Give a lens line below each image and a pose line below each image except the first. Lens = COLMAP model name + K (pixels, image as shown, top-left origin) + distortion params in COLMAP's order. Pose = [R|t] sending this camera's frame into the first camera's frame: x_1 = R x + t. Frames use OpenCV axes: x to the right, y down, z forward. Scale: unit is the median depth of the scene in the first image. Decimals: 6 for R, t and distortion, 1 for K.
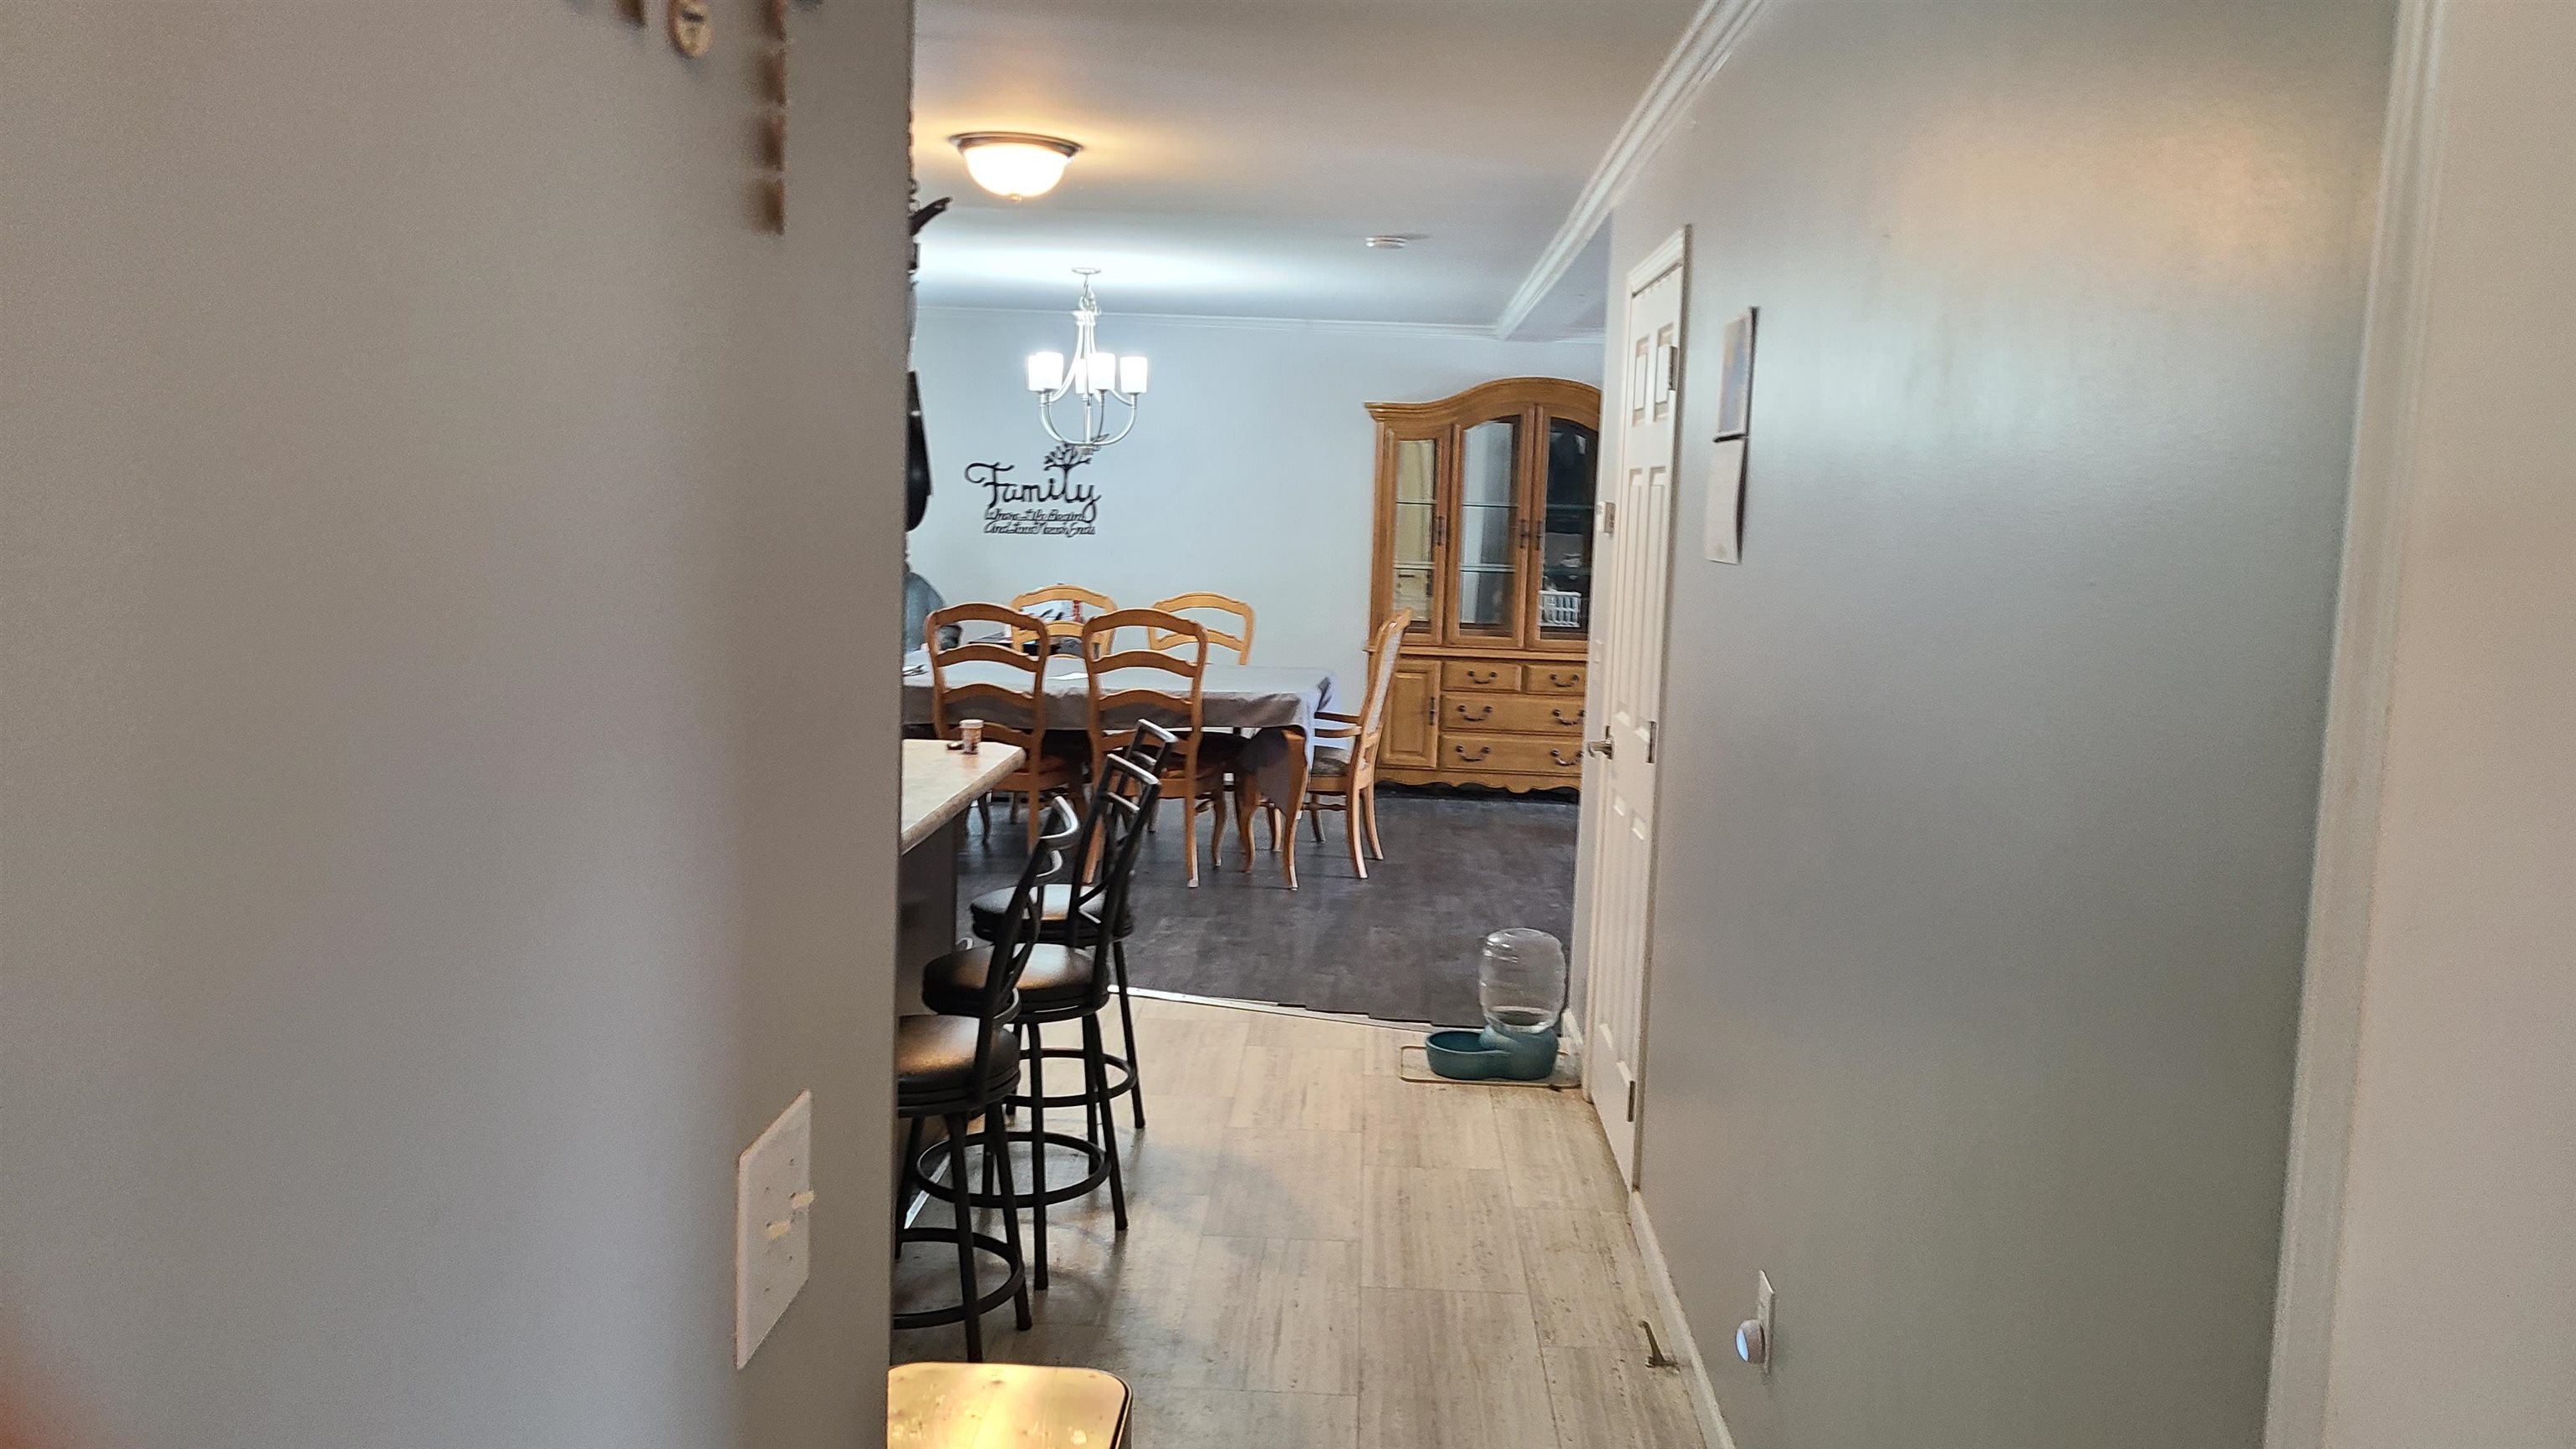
lens RADIAL K [[1909.0, 0, 1278.2], [0, 1909.0, 680.2], [0, 0, 1]] dist [0.071772, -0.054120]
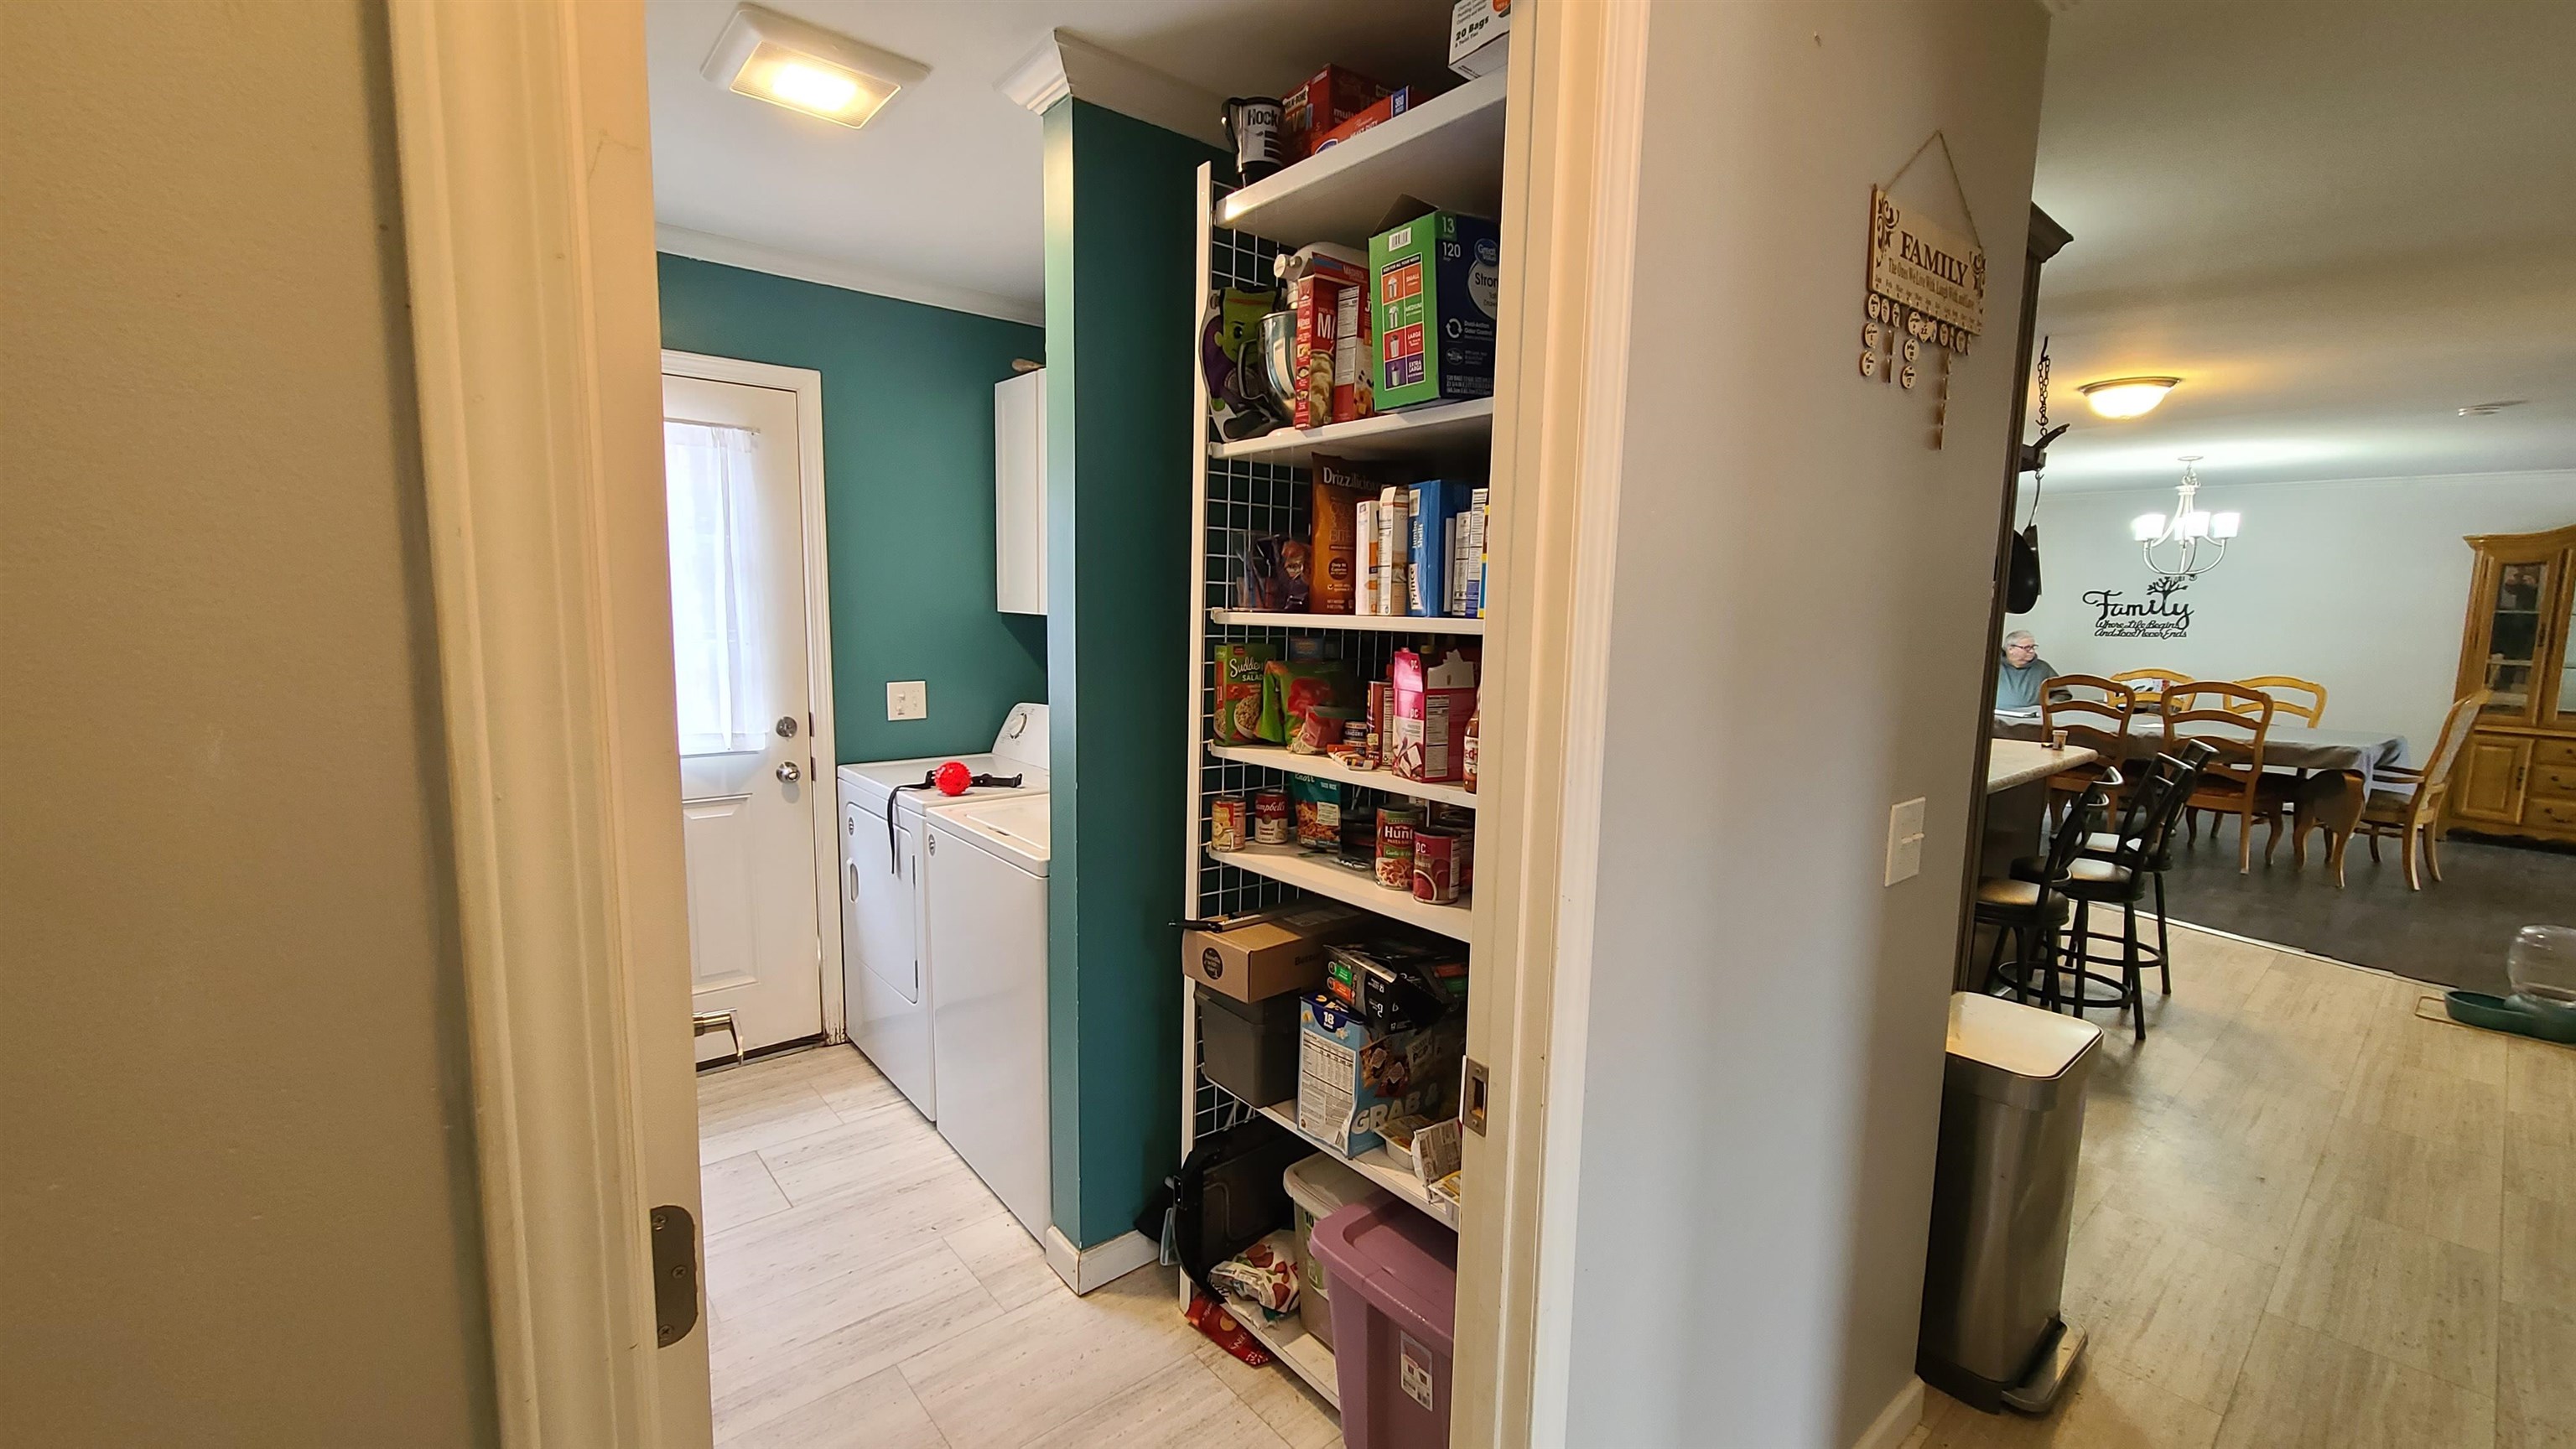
lens RADIAL K [[1036.8, 0, 1288.0], [0, 1036.8, 724.5], [0, 0, 1]] dist [0.000222, -0.003606]
pose [[0.682940, 0.067847, -0.727317, 0.023722], [-0.067082, 0.997295, 0.030043, 0.020135], [0.727388, 0.028272, 0.685644, -0.076325]]
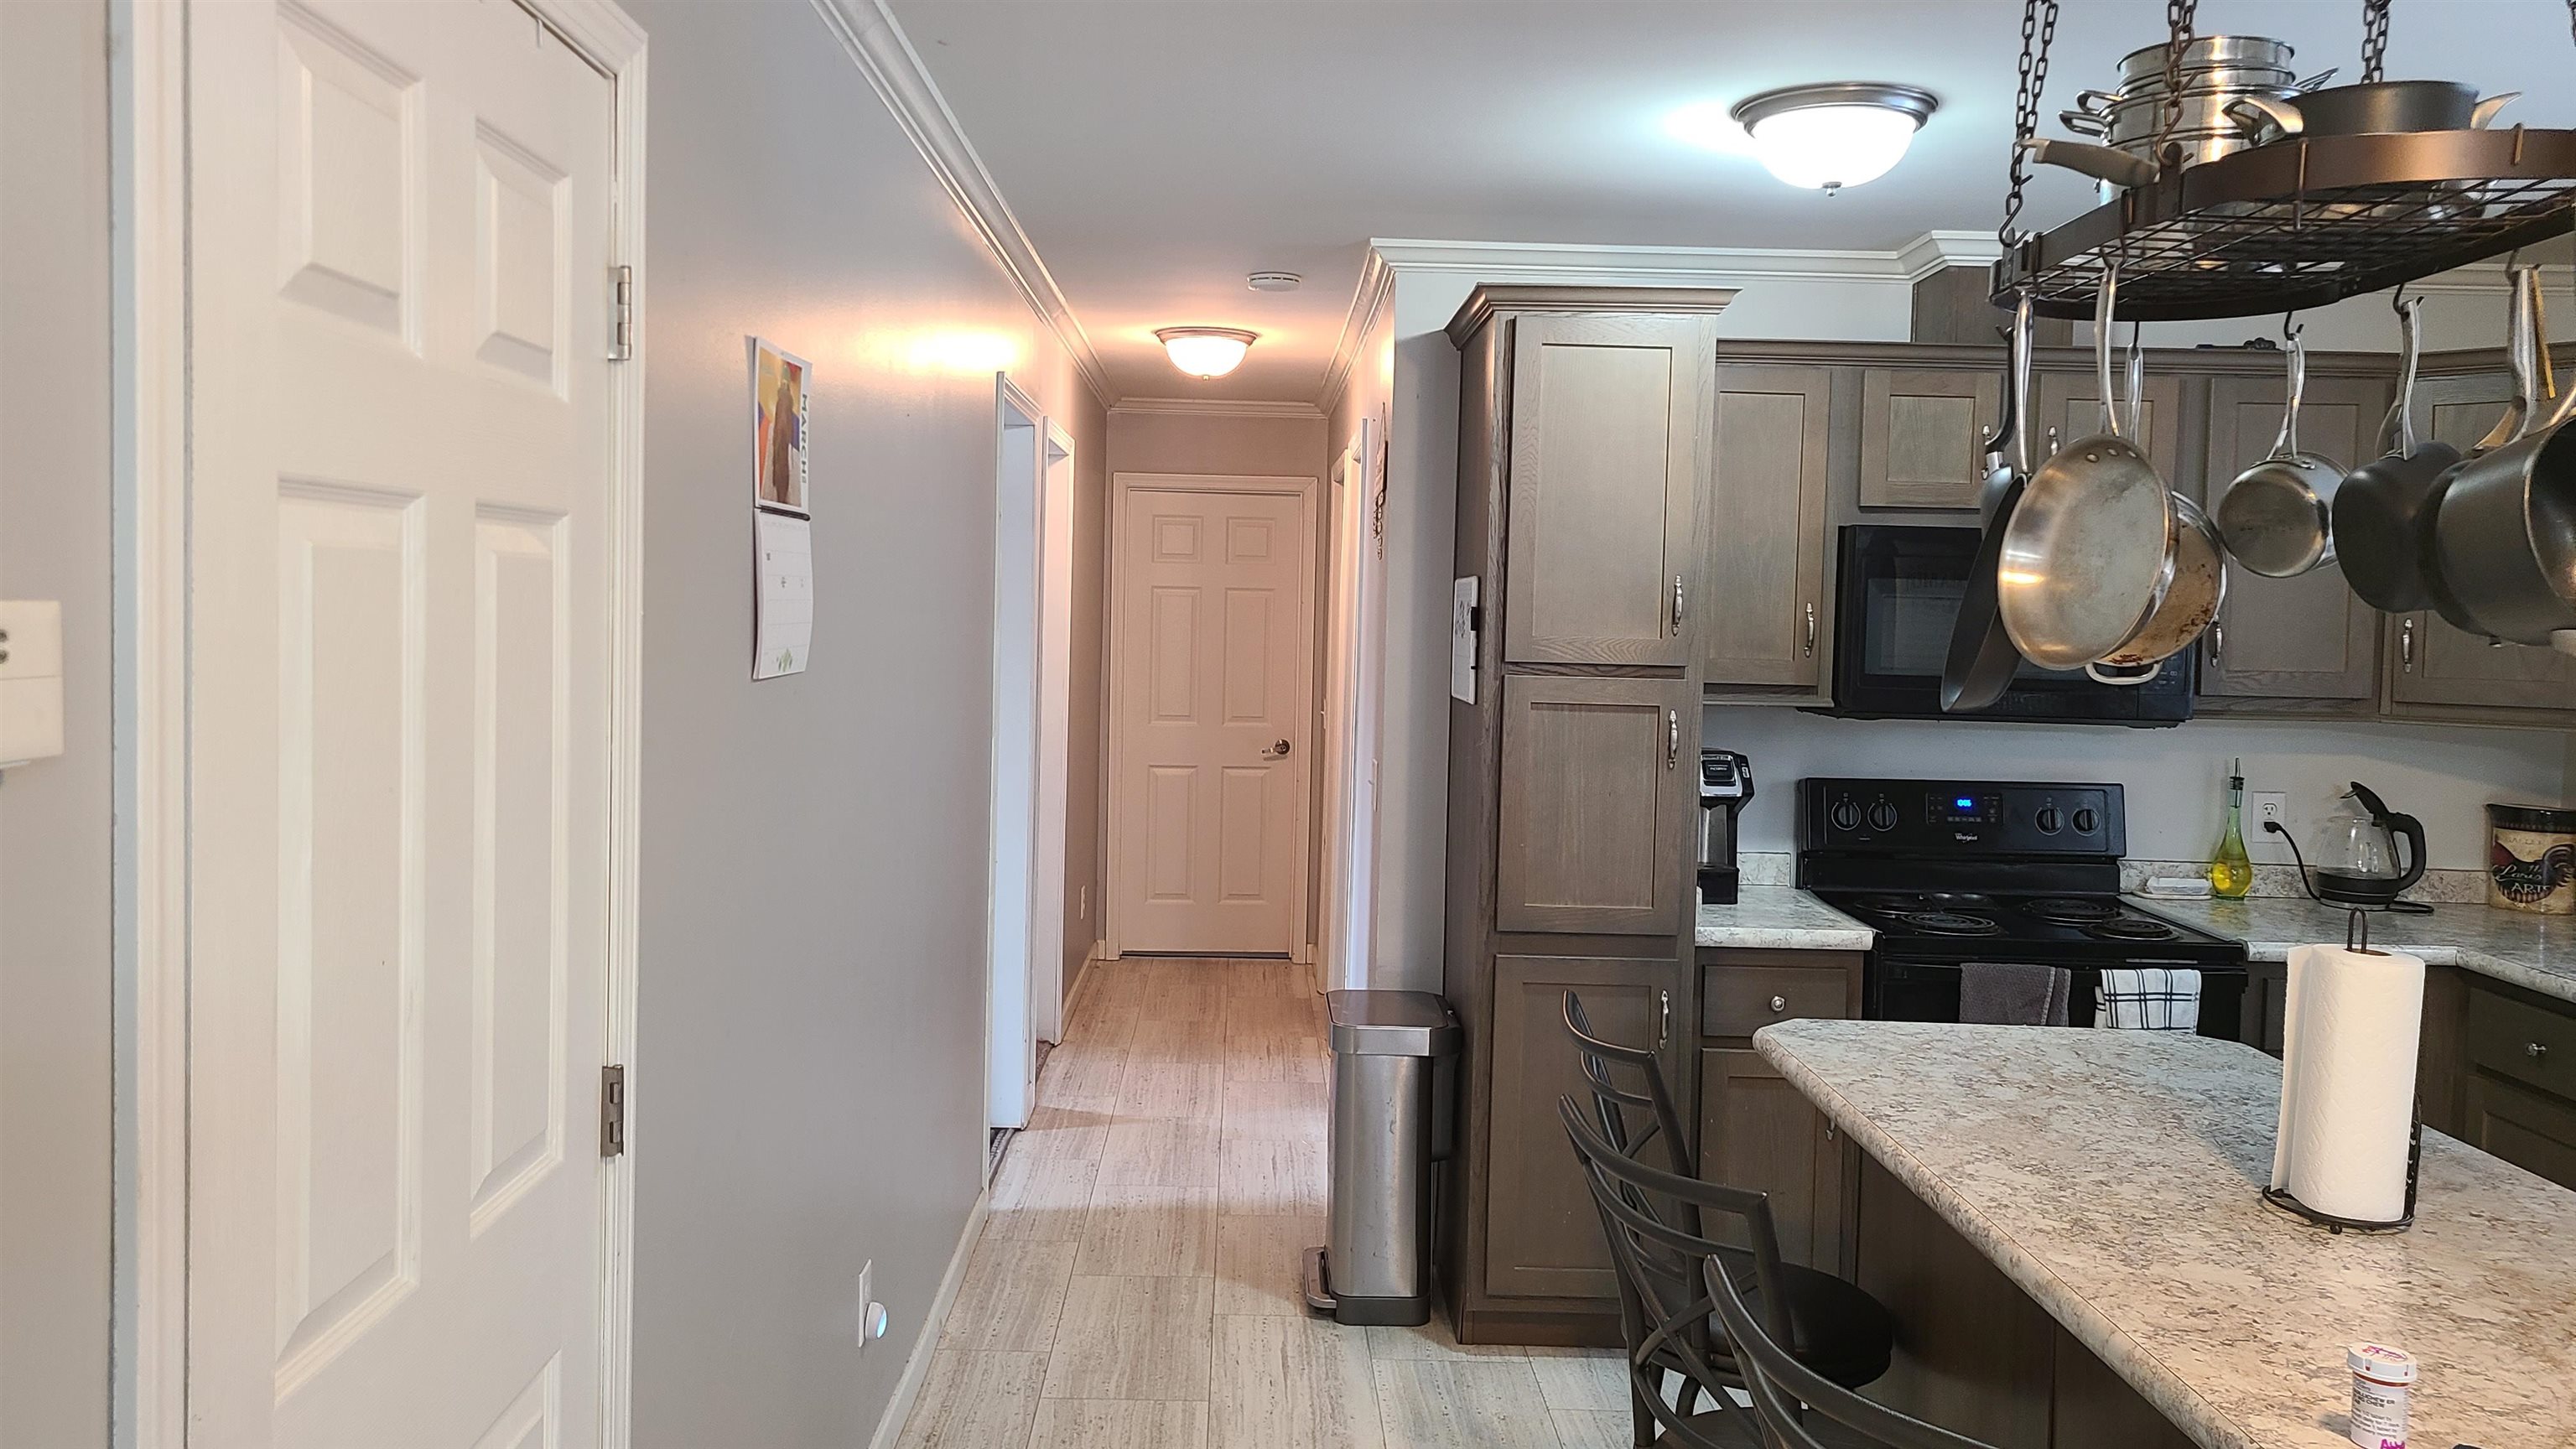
lens RADIAL K [[1909.0, 0, 1278.2], [0, 1909.0, 680.2], [0, 0, 1]] dist [0.071772, -0.054120]
pose [[-0.996097, -0.053997, -0.069822, 0.046784], [-0.063166, 0.988611, 0.136598, -0.092440], [0.061651, 0.140475, -0.988163, 0.933292]]
